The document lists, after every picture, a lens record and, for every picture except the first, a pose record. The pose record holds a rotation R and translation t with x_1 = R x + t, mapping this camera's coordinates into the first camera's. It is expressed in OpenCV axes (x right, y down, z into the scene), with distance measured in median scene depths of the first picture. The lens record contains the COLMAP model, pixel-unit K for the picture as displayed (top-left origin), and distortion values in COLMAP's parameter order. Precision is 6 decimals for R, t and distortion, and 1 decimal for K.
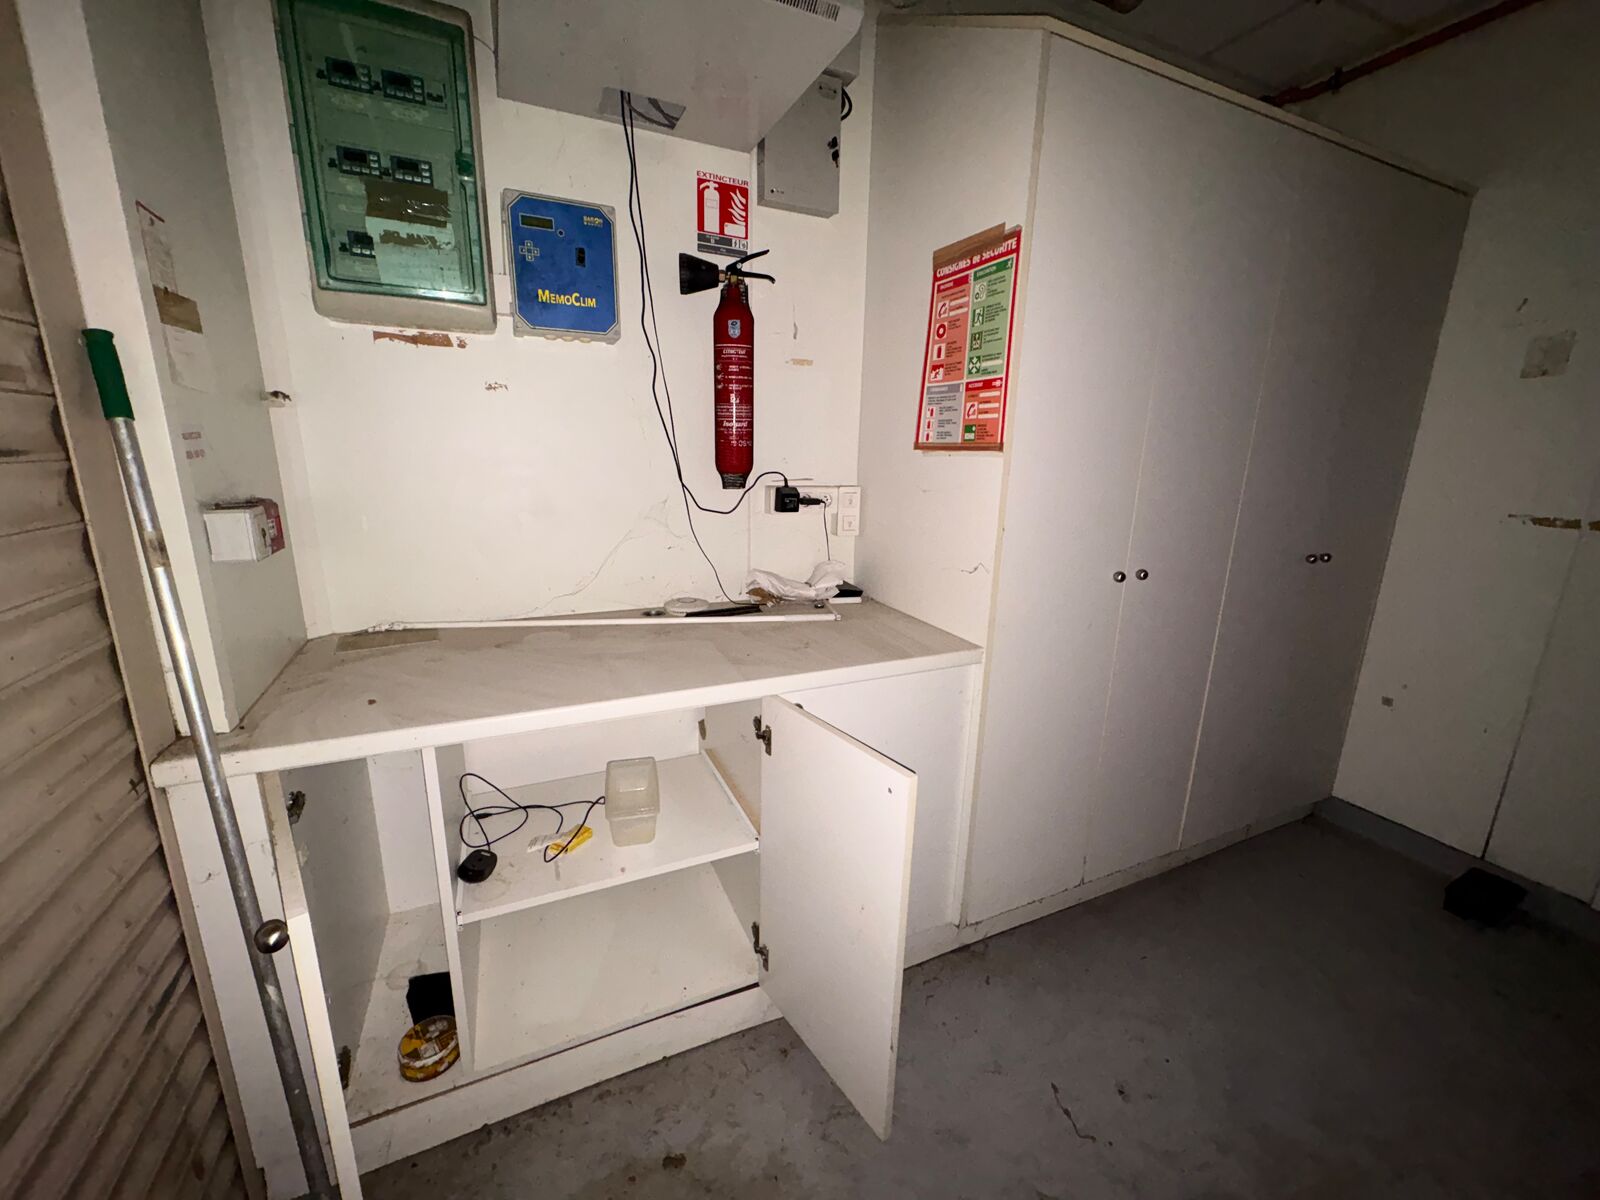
lens RADIAL K [[633.4, 0, 798.6], [0, 633.4, 603.5], [0, 0, 1]] dist [-0.001606, 0.000159]
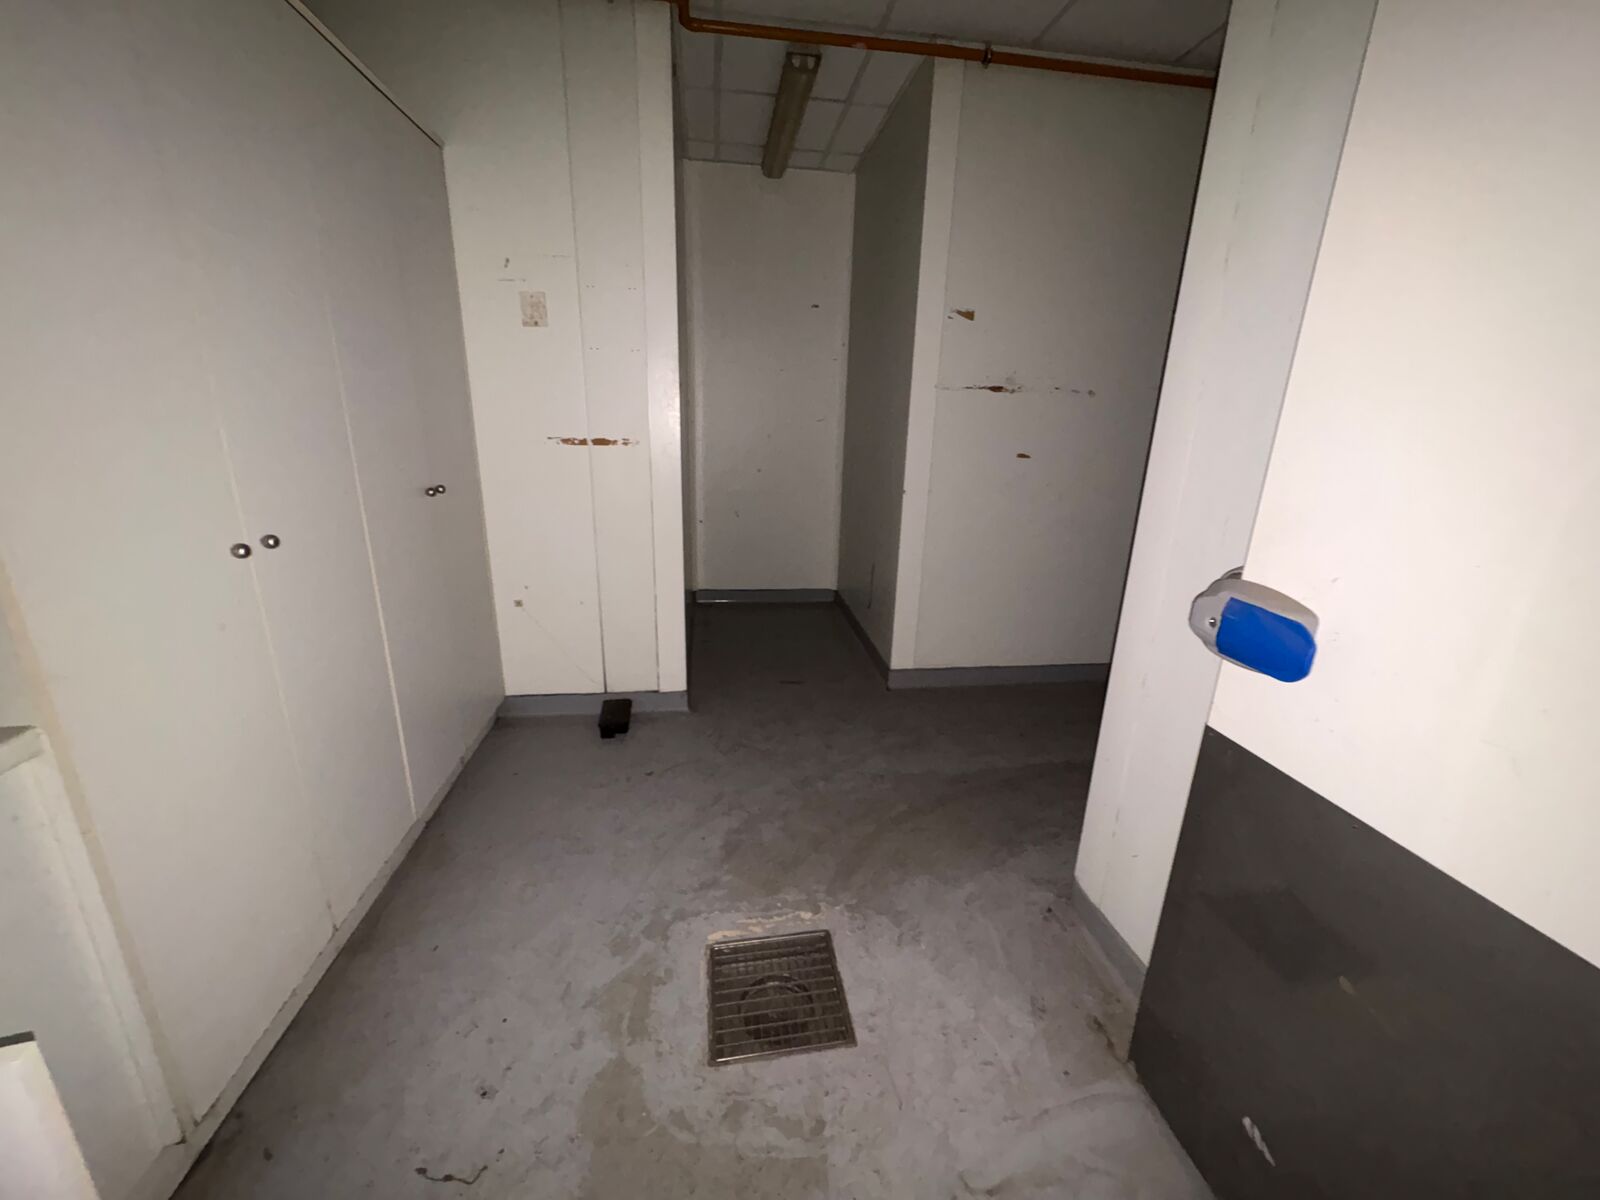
lens RADIAL K [[633.4, 0, 802.0], [0, 633.4, 599.4], [0, 0, 1]] dist [-0.001606, 0.000159]
pose [[0.284256, -0.286398, 0.914972, 0.004391], [0.201519, 0.950869, 0.235028, -0.026366], [-0.937331, 0.117576, 0.328005, 0.138806]]
